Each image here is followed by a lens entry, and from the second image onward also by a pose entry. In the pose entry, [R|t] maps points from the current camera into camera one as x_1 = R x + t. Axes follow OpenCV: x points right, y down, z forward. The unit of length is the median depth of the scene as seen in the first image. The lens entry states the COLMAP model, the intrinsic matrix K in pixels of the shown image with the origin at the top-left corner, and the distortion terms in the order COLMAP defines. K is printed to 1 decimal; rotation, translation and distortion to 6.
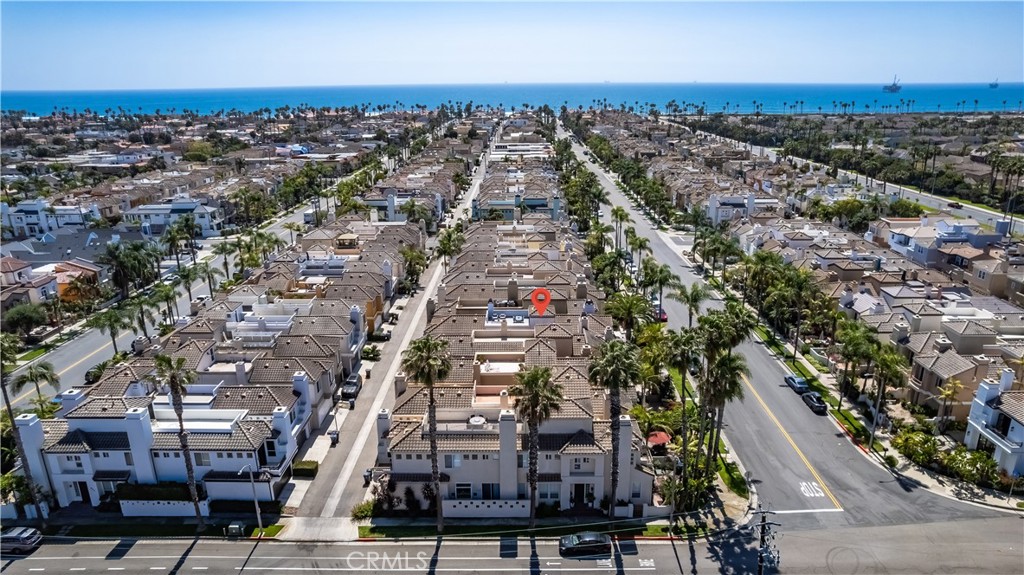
lens RADIAL K [[642.9, 0, 512.0], [0, 642.9, 287.5], [0, 0, 1]] dist [-0.007431, 0.000900]
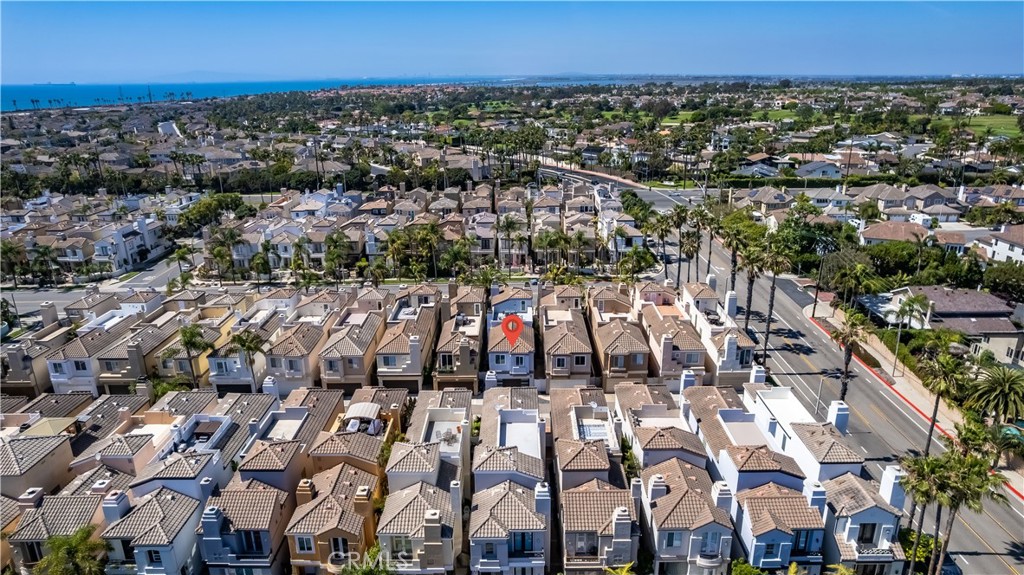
lens RADIAL K [[642.9, 0, 512.0], [0, 642.9, 287.5], [0, 0, 1]] dist [-0.007431, 0.000900]
pose [[0.008538, -0.309157, 0.950973, -0.615068], [0.321681, 0.901305, 0.290123, -0.184667], [-0.946809, 0.303433, 0.107145, 0.548171]]
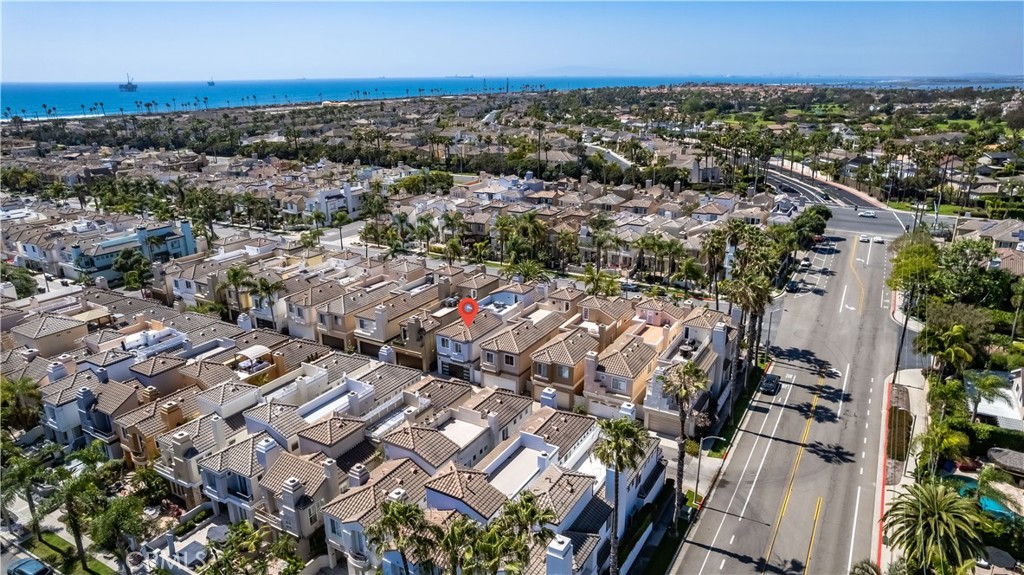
lens RADIAL K [[651.5, 0, 532.8], [0, 651.5, 290.8], [0, 0, 1]] dist [-0.006958, 0.000777]
pose [[0.482628, -0.270040, 0.833156, -0.524868], [0.267985, 0.951187, 0.153058, -0.072490], [-0.833819, 0.149404, 0.531436, 0.239335]]
